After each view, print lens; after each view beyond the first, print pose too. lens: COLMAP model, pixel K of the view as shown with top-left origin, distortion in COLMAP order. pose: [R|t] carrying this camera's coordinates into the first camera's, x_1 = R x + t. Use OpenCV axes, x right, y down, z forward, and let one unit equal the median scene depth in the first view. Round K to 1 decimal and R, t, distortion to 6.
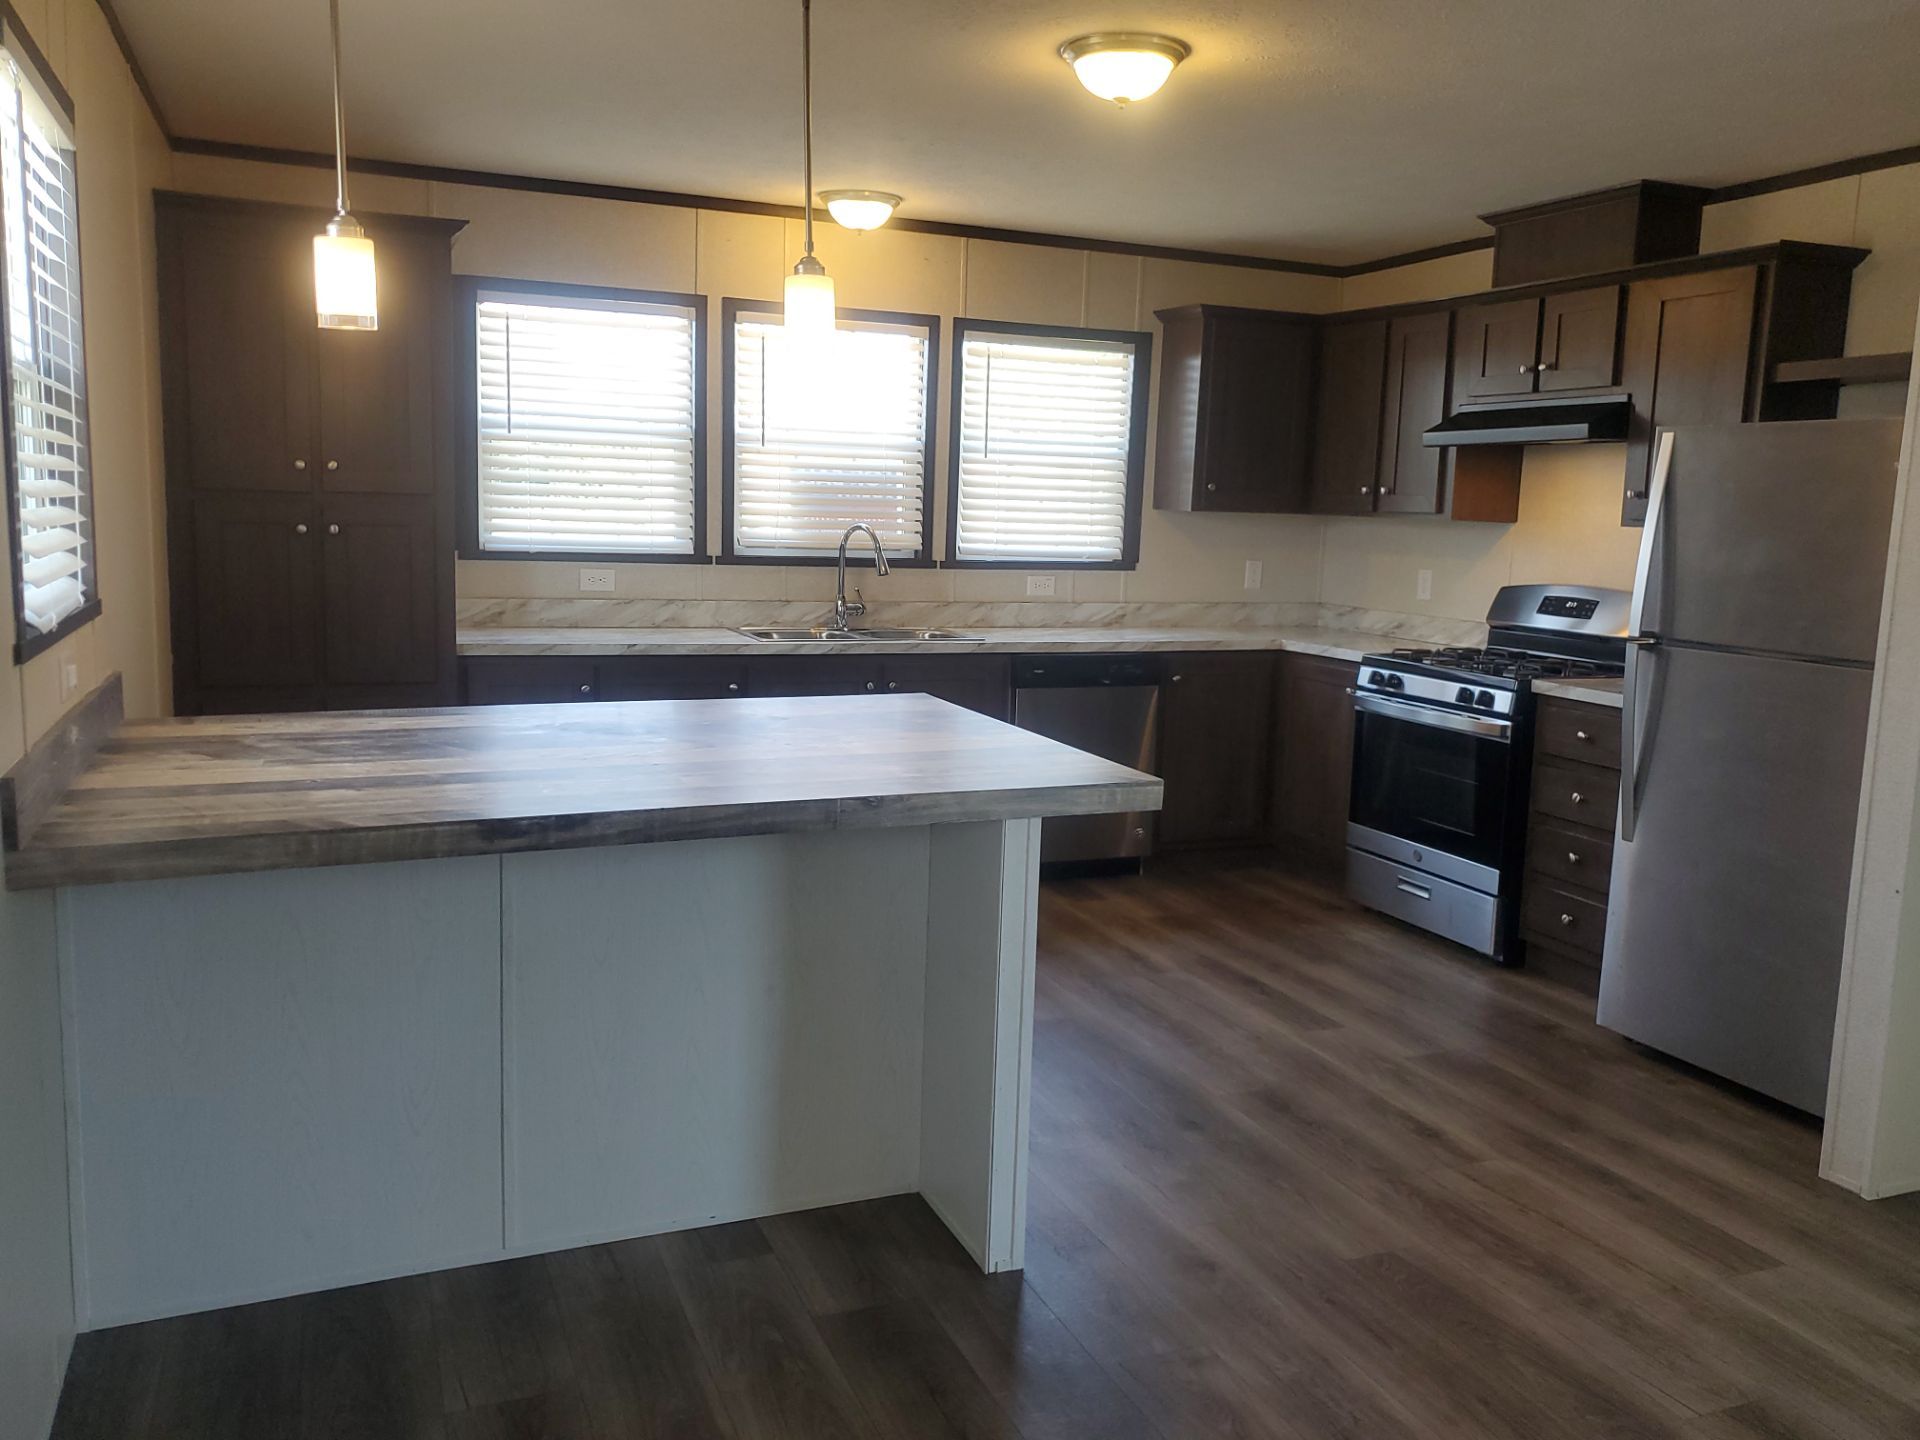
lens RADIAL K [[1514.6, 0, 962.2], [0, 1514.6, 727.5], [0, 0, 1]] dist [0.038780, -0.037023]
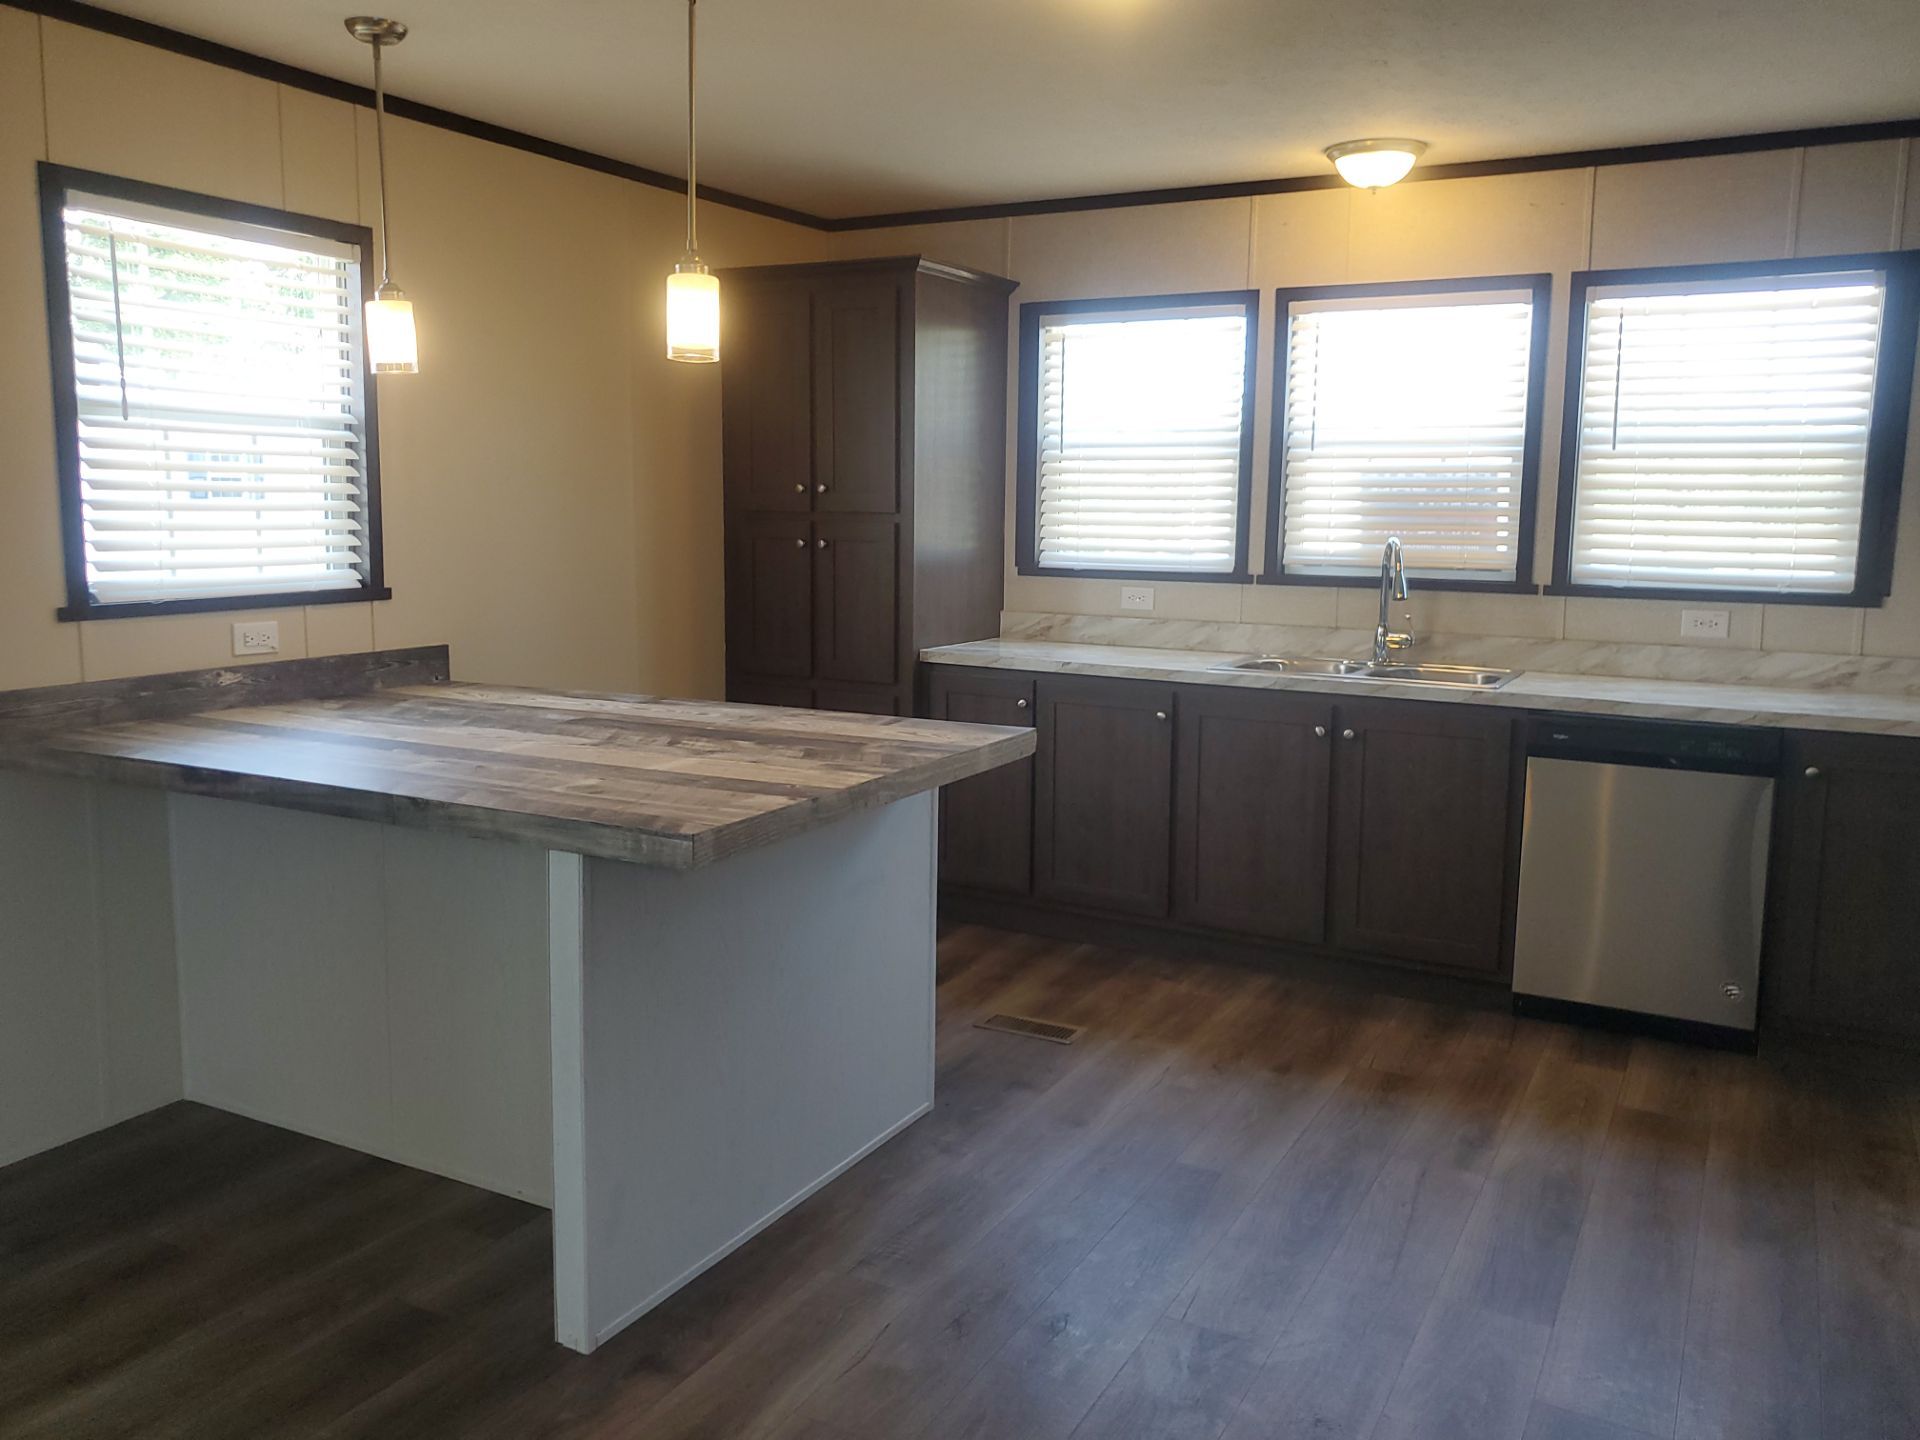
lens RADIAL K [[1514.6, 0, 871.2], [0, 1514.6, 692.7], [0, 0, 1]] dist [0.038780, -0.037023]
pose [[0.601807, 0.077959, -0.794828, 0.420129], [-0.107032, 0.994119, 0.016466, -0.033546], [0.791437, 0.075162, 0.606612, 0.275214]]
